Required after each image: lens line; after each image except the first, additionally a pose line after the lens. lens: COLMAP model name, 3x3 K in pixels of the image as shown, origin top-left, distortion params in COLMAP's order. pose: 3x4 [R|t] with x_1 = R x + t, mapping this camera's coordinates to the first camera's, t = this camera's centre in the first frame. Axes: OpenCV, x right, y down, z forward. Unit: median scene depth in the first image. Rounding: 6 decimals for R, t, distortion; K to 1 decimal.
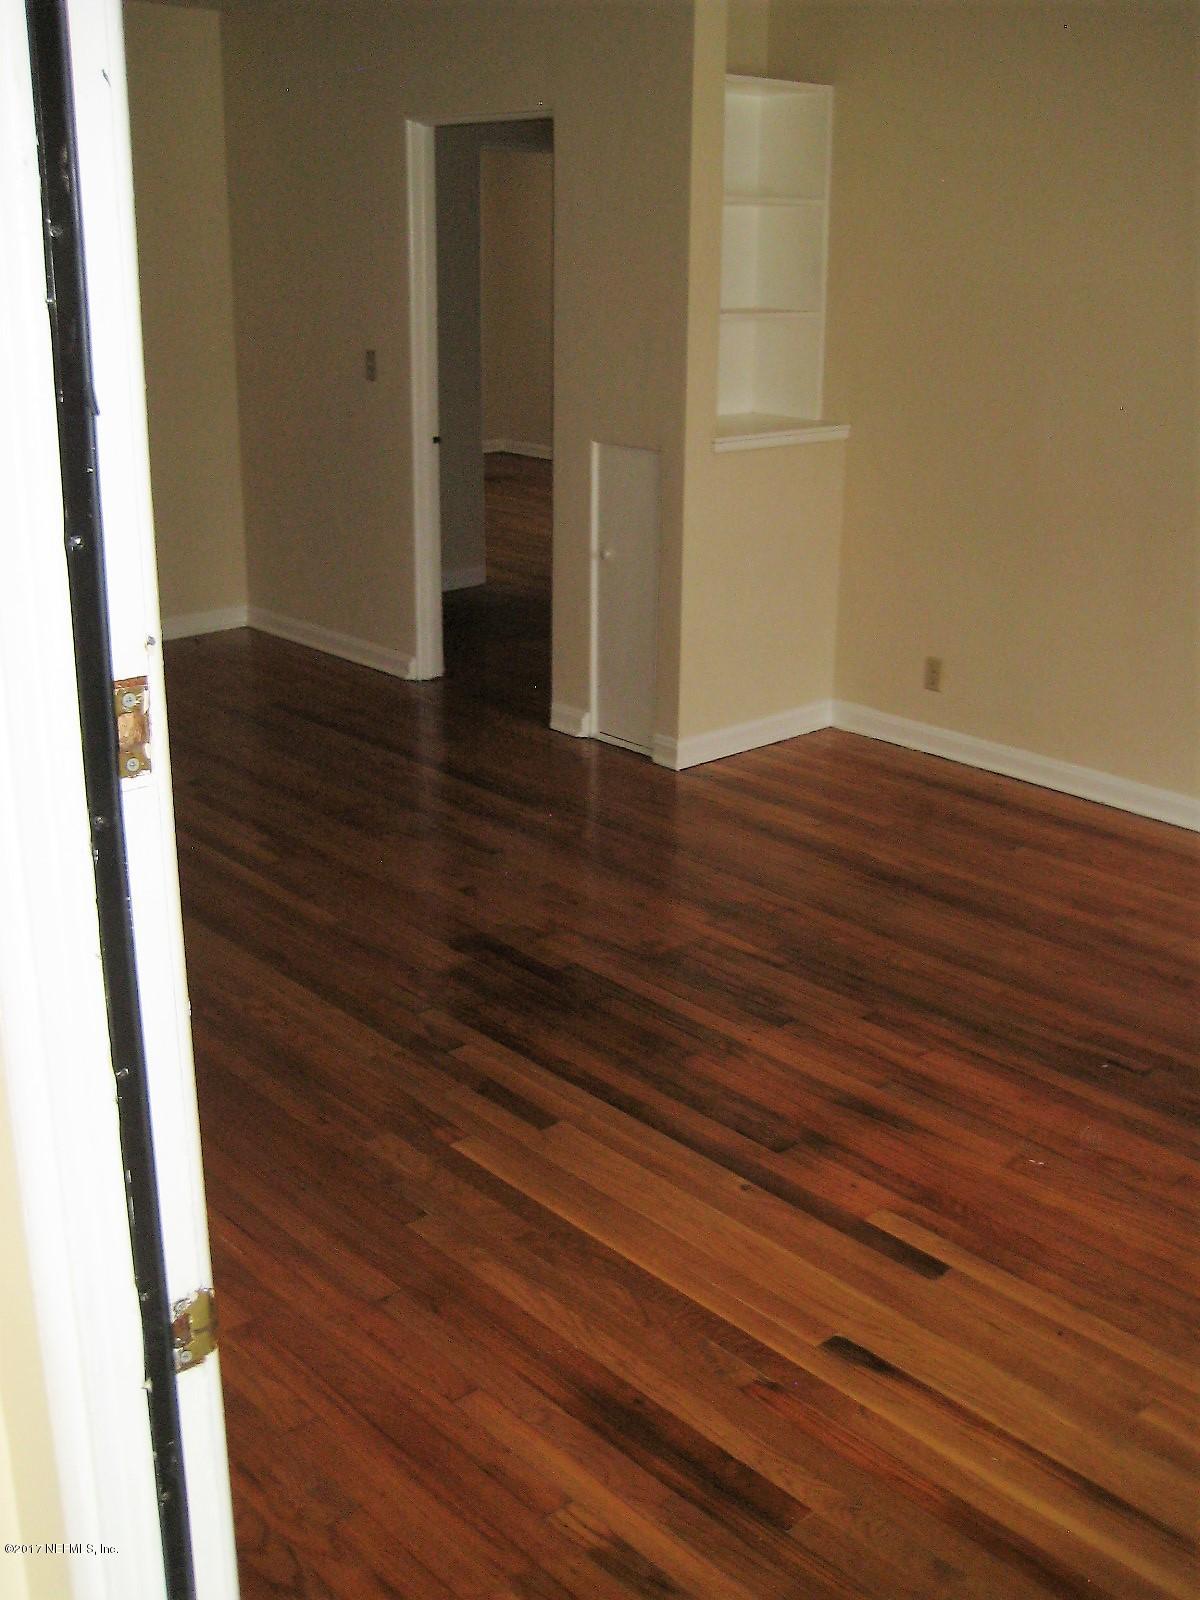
lens RADIAL K [[1695.2, 0, 600.0], [0, 1695.2, 800.0], [0, 0, 1]] dist [-0.087662, -0.003056]
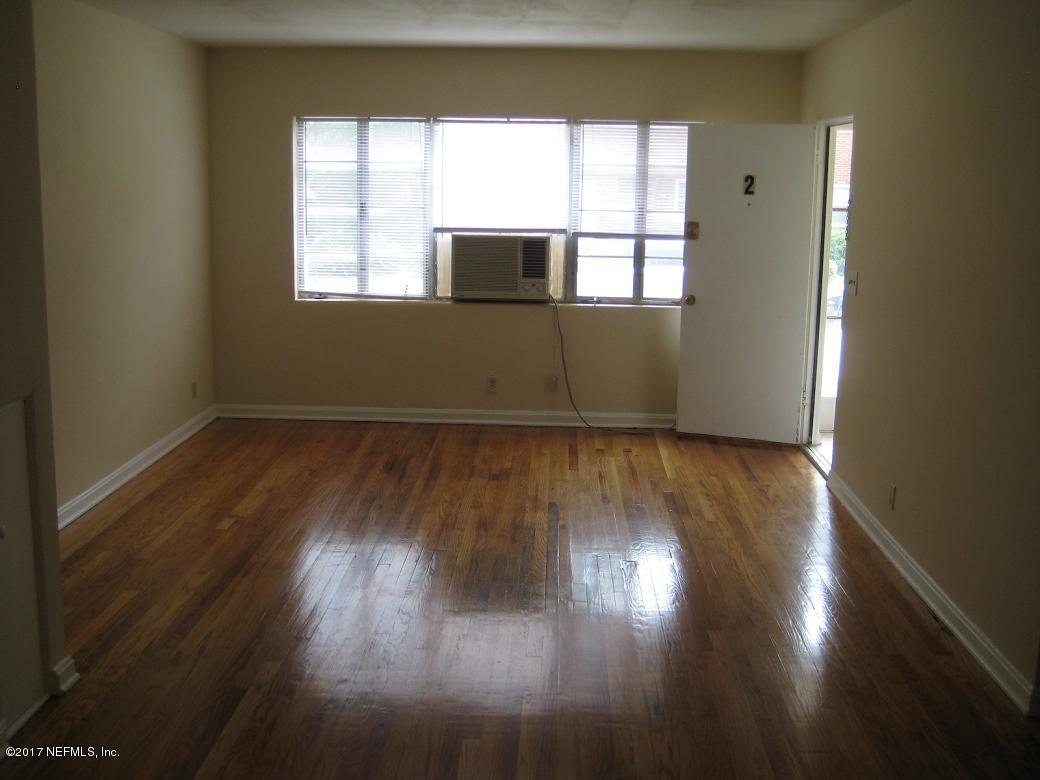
lens RADIAL K [[1101.9, 0, 520.0], [0, 1101.9, 390.0], [0, 0, 1]] dist [-0.087662, -0.003056]
pose [[-0.720460, -0.154036, 0.676173, -0.908417], [0.203300, 0.885272, 0.418286, -0.631766], [-0.663028, 0.438824, -0.606488, 1.812469]]
